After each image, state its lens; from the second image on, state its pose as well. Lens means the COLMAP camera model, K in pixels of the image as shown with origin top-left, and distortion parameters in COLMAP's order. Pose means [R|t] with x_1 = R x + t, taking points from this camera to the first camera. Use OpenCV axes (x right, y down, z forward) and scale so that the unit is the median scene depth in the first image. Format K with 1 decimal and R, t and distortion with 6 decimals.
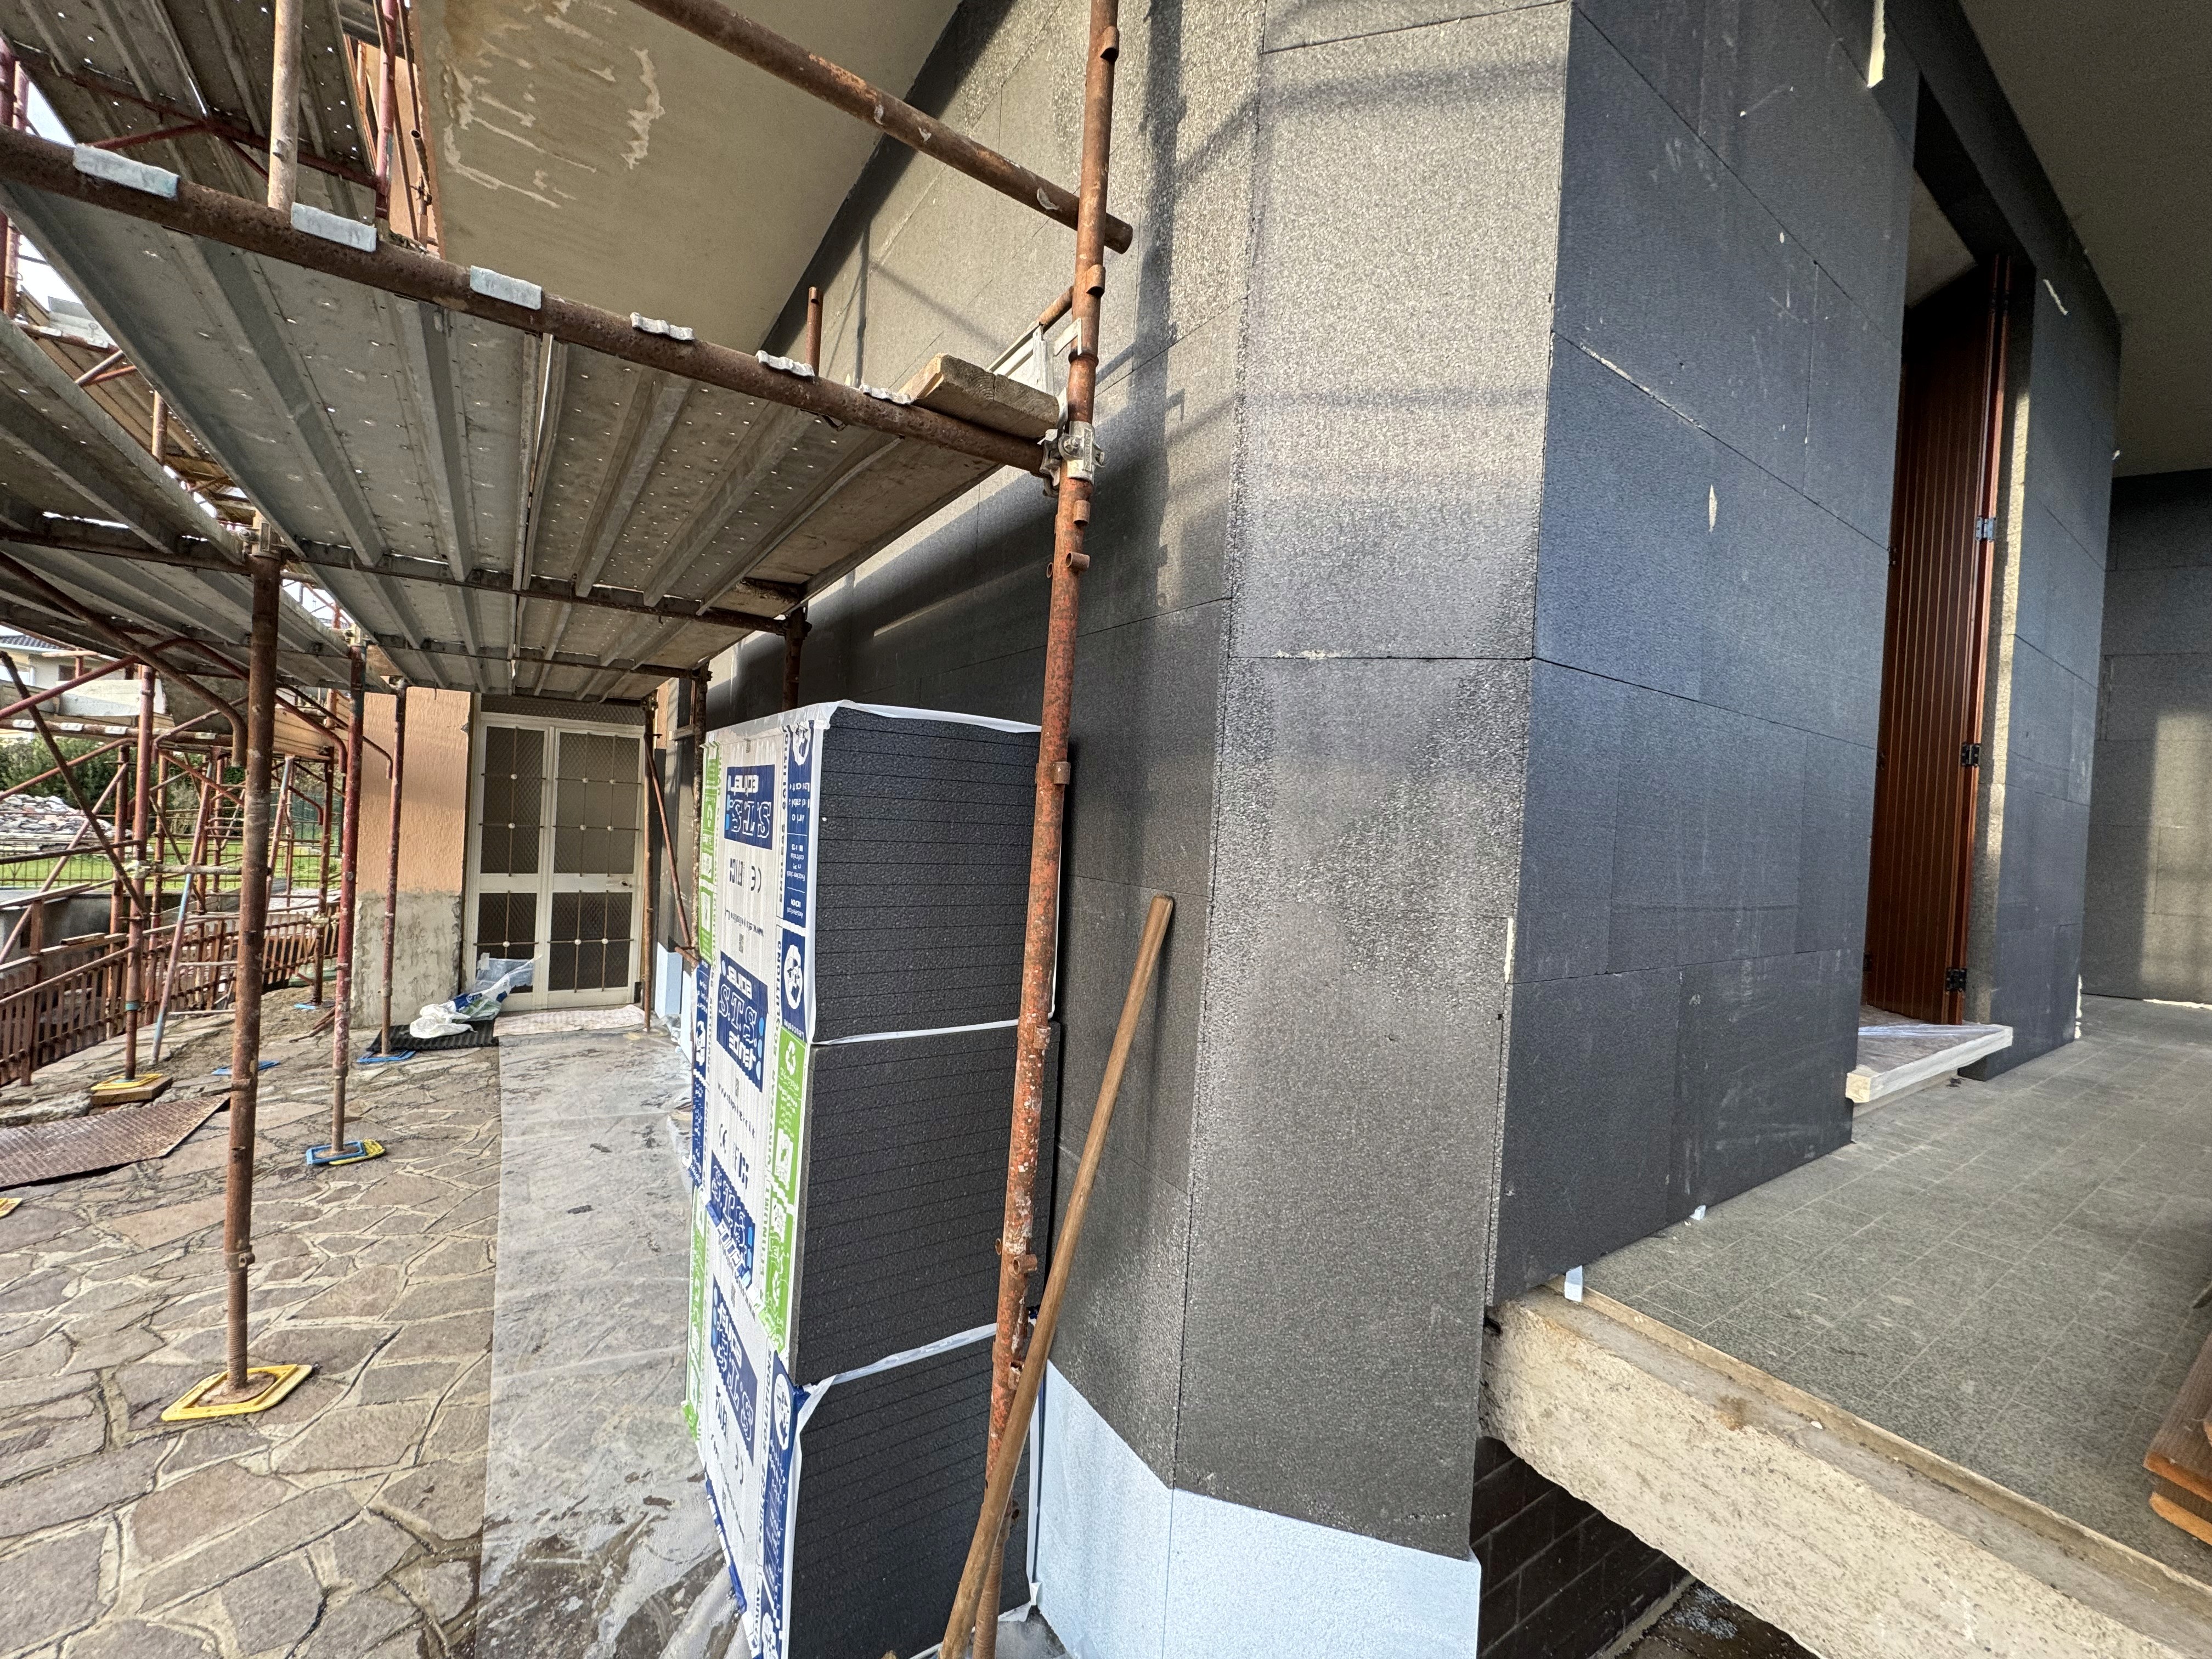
lens RADIAL K [[878.9, 0, 1101.9], [0, 878.9, 827.8], [0, 0, 1]] dist [-0.000831, -0.000227]
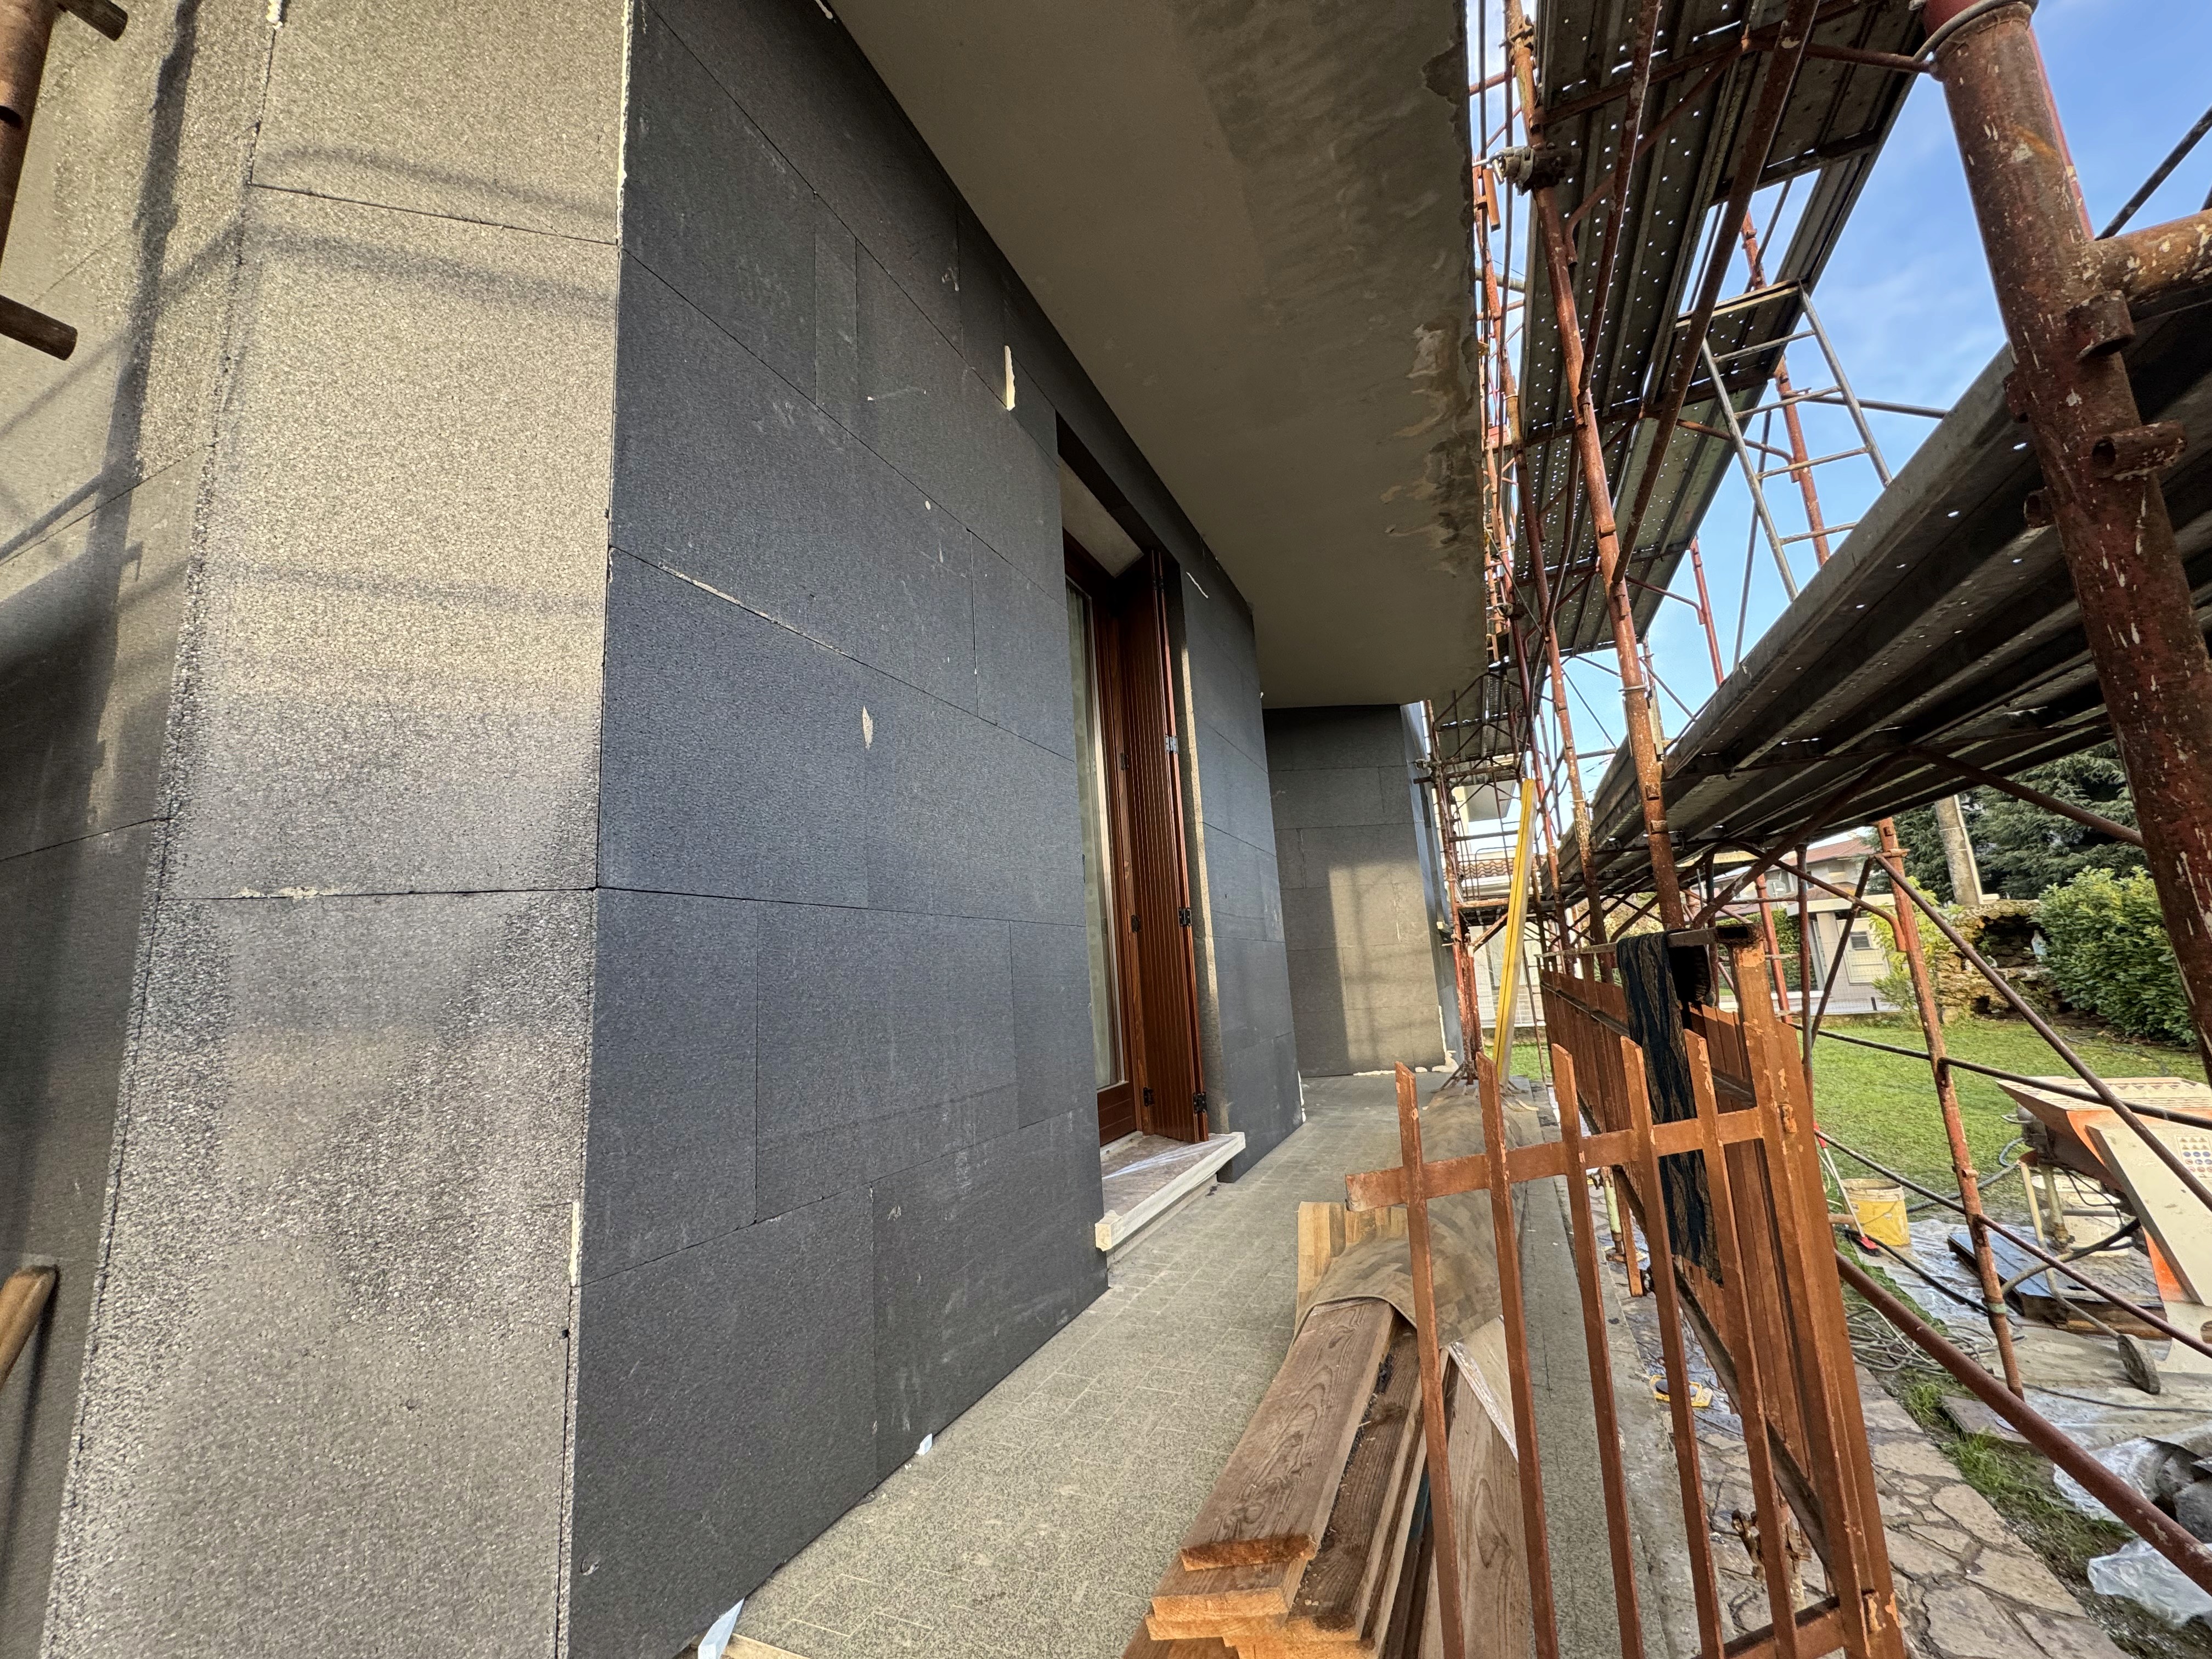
lens RADIAL K [[878.9, 0, 1105.8], [0, 878.9, 827.0], [0, 0, 1]] dist [-0.000831, -0.000227]
pose [[0.838773, -0.013203, 0.544321, 0.402750], [0.116269, 0.980990, -0.155371, -0.051723], [-0.531923, 0.193609, 0.824363, -0.009644]]
